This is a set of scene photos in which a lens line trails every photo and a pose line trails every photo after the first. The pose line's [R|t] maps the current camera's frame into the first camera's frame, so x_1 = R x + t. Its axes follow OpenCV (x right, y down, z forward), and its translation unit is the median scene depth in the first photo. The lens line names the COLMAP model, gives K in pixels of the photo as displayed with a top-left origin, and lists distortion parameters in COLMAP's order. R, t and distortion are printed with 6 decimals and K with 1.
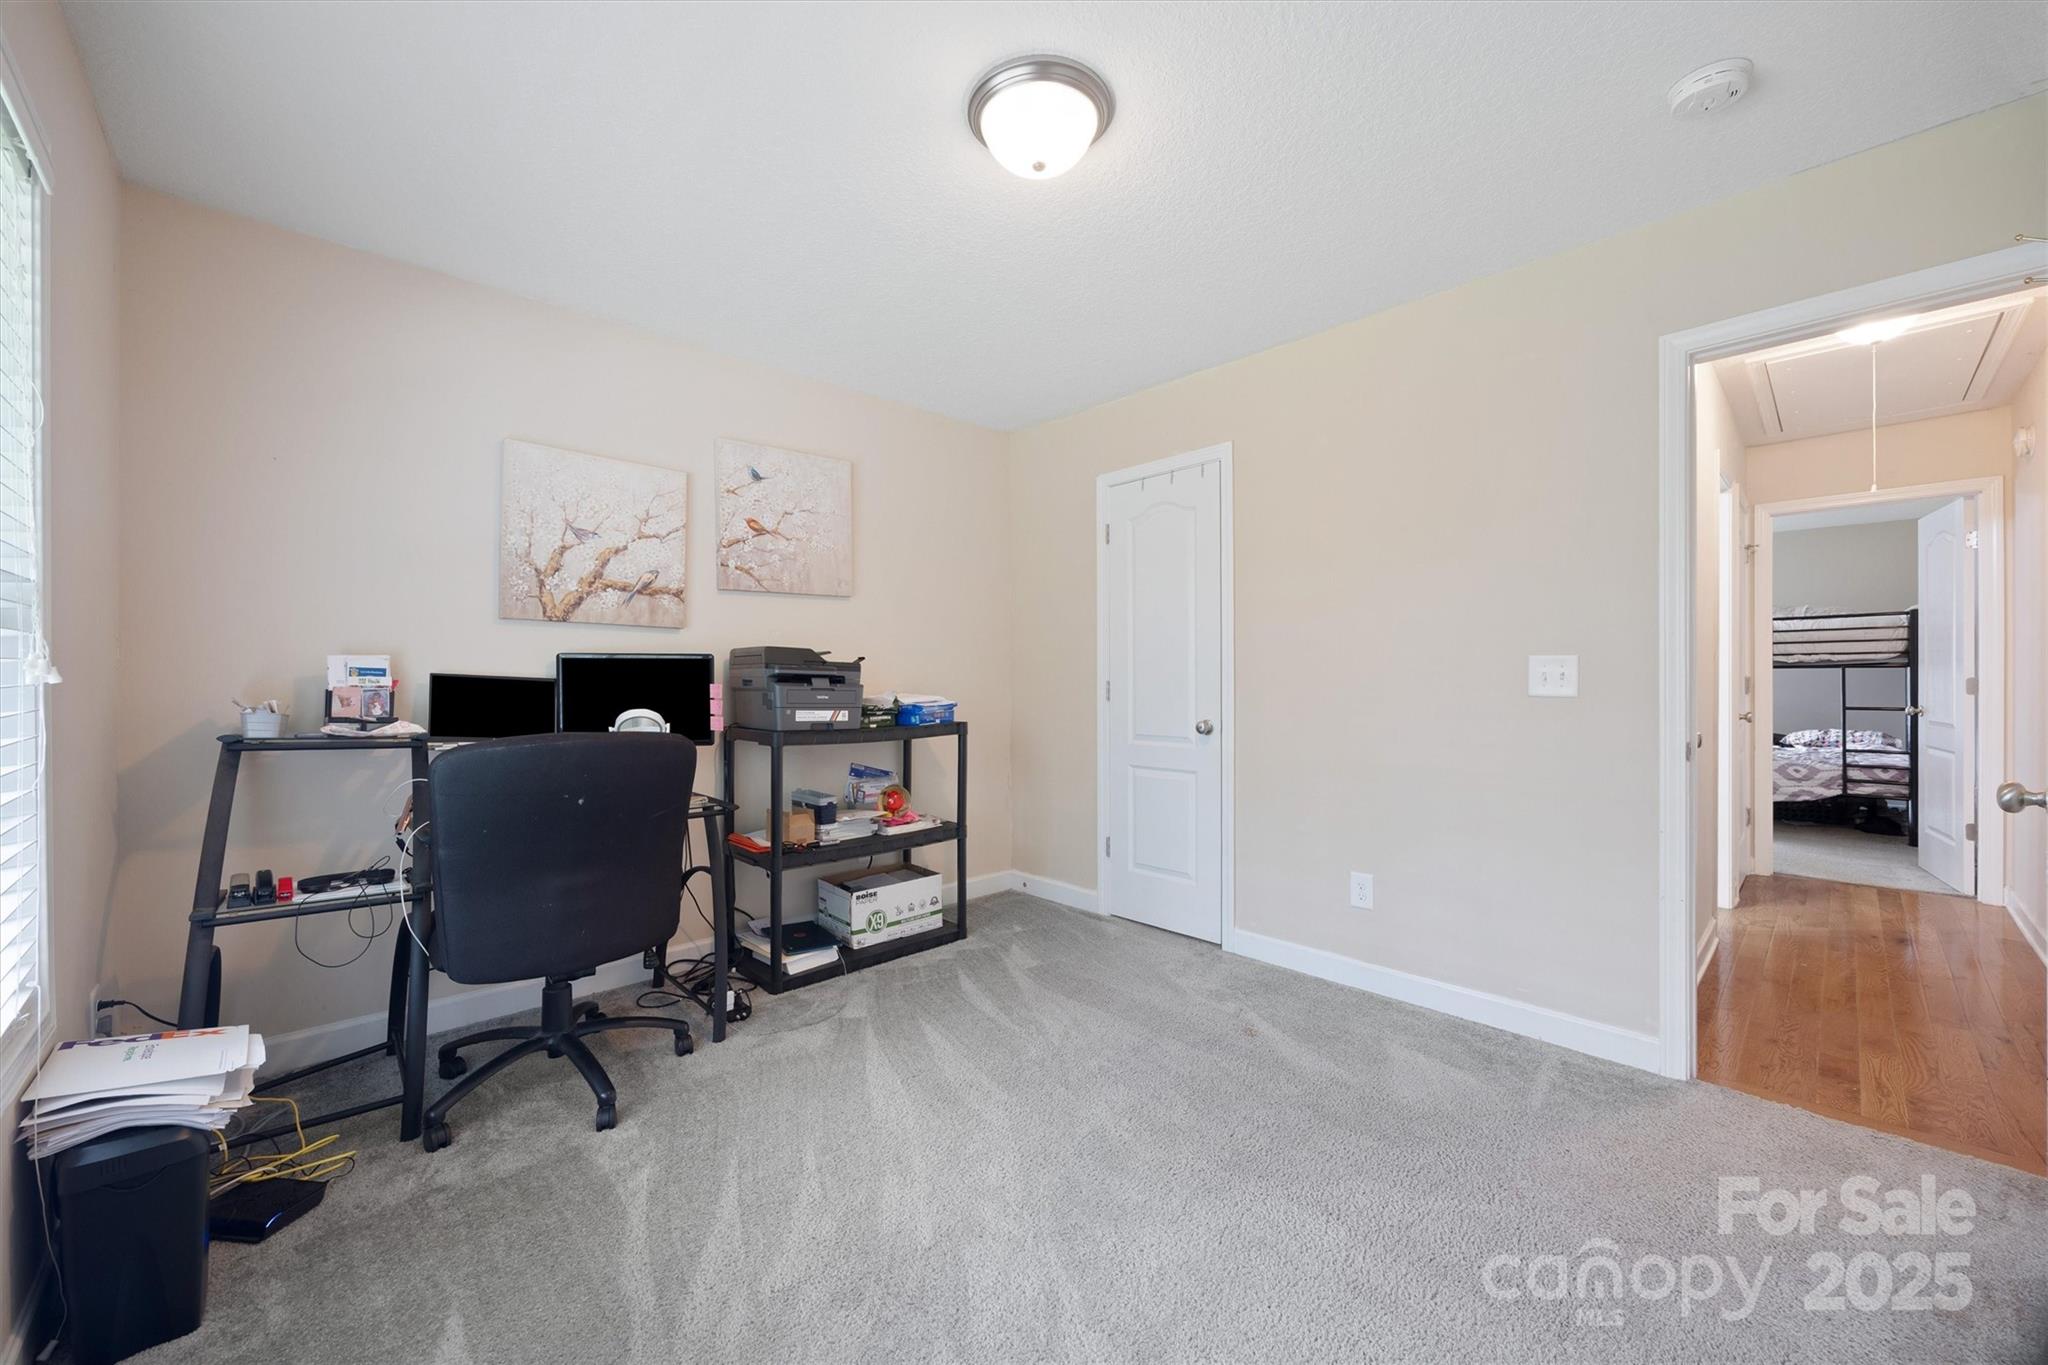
lens RADIAL K [[790.5, 0, 1011.7], [0, 790.5, 671.8], [0, 0, 1]] dist [-0.004846, 0.000031]
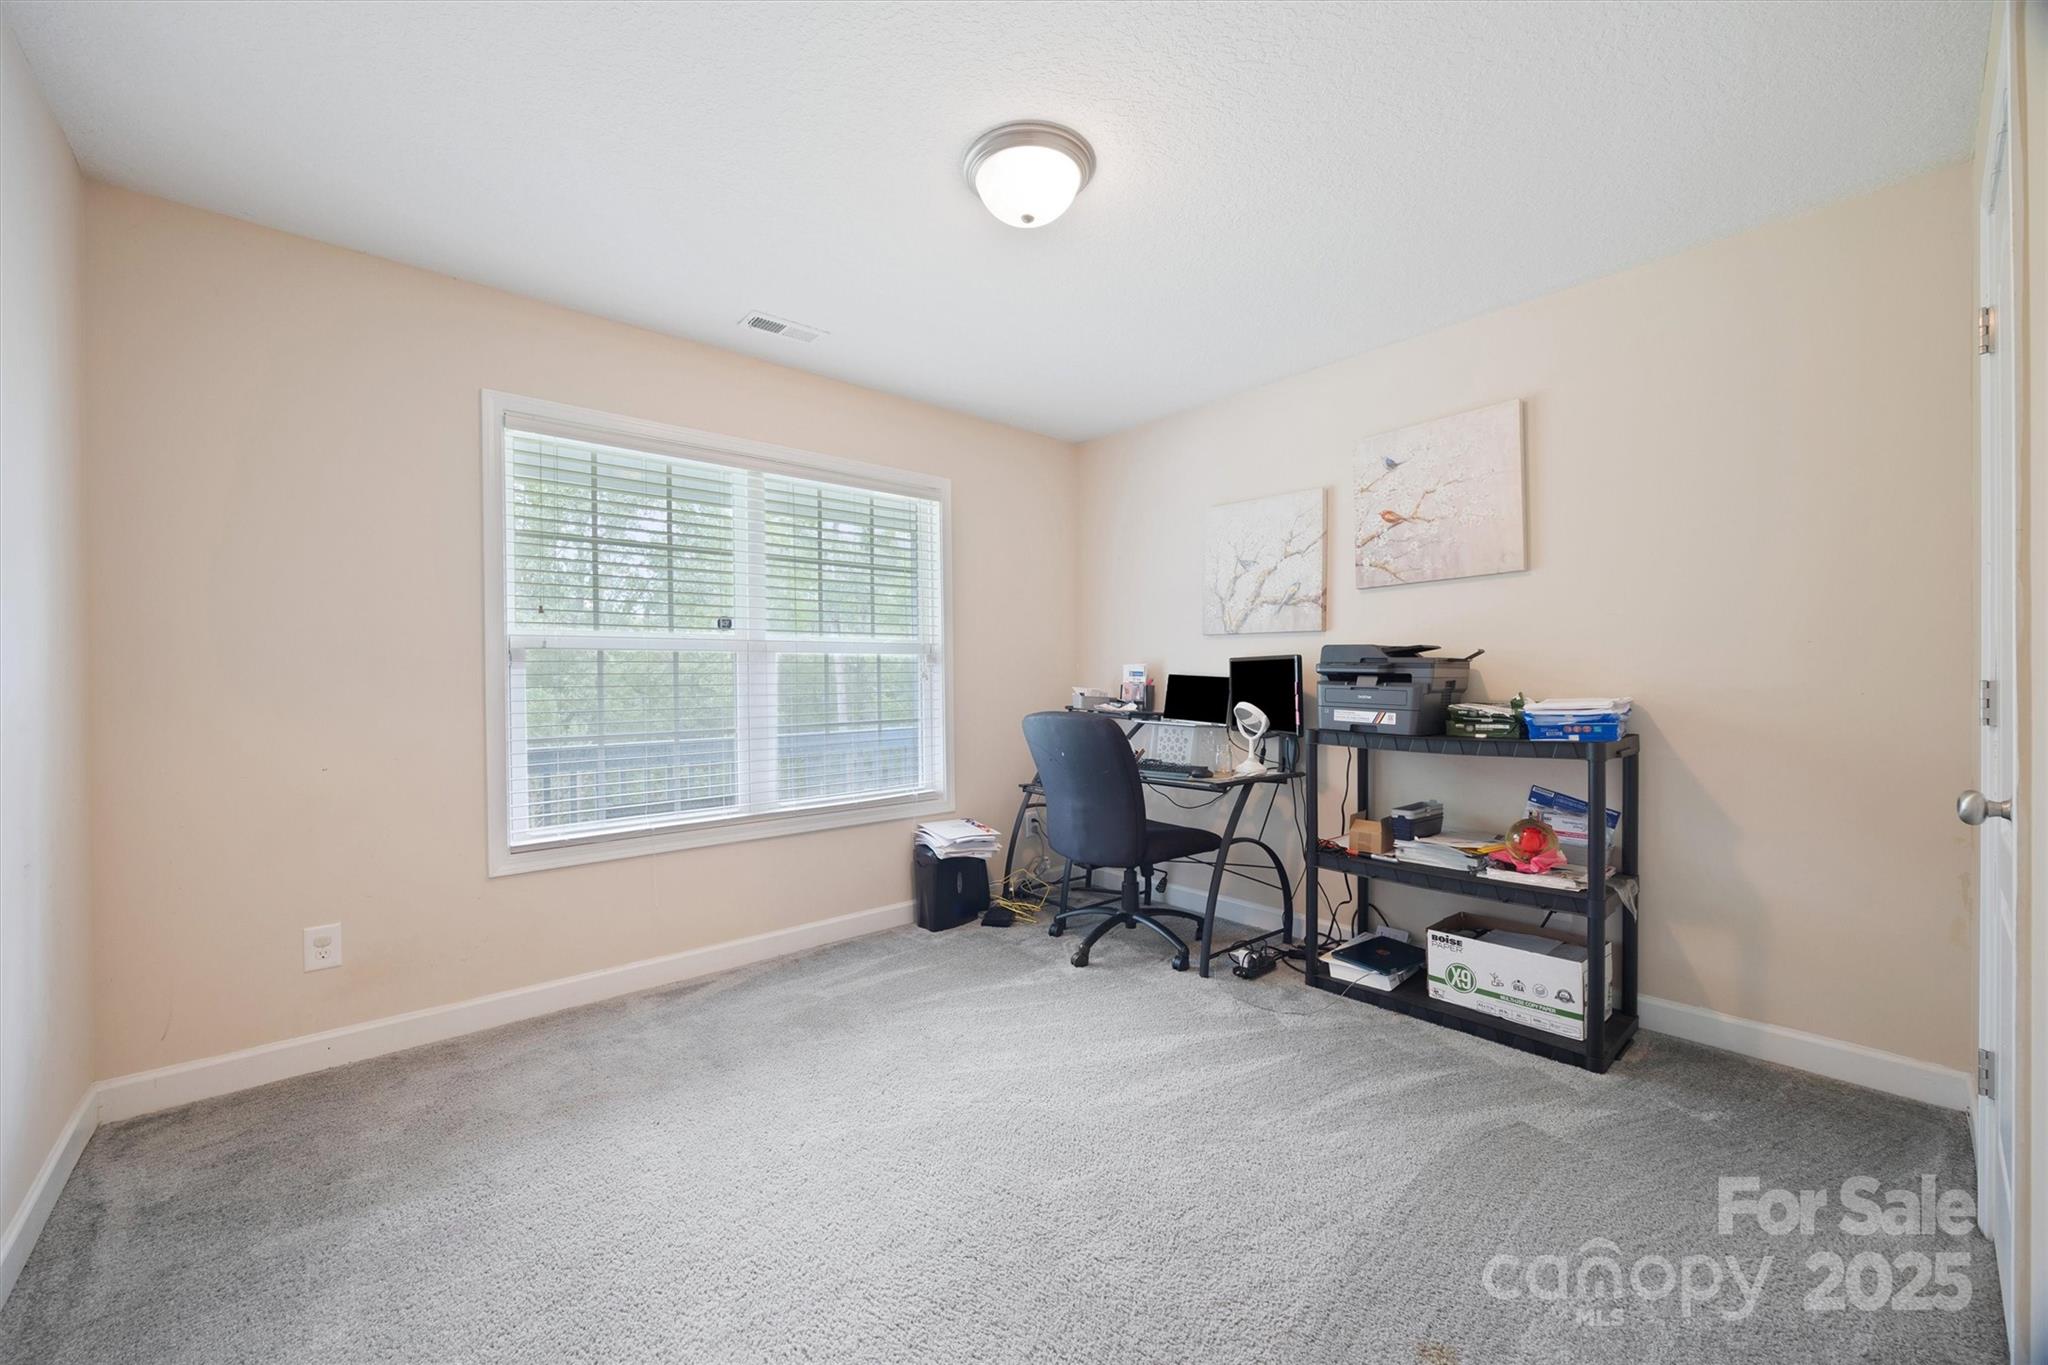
lens RADIAL K [[790.5, 0, 1011.7], [0, 790.5, 671.8], [0, 0, 1]] dist [-0.004846, 0.000031]
pose [[-0.041824, -0.005680, -0.999109, 0.710966], [0.015147, 0.999865, -0.006318, 0.002117], [0.999010, -0.015398, -0.041732, 0.632299]]
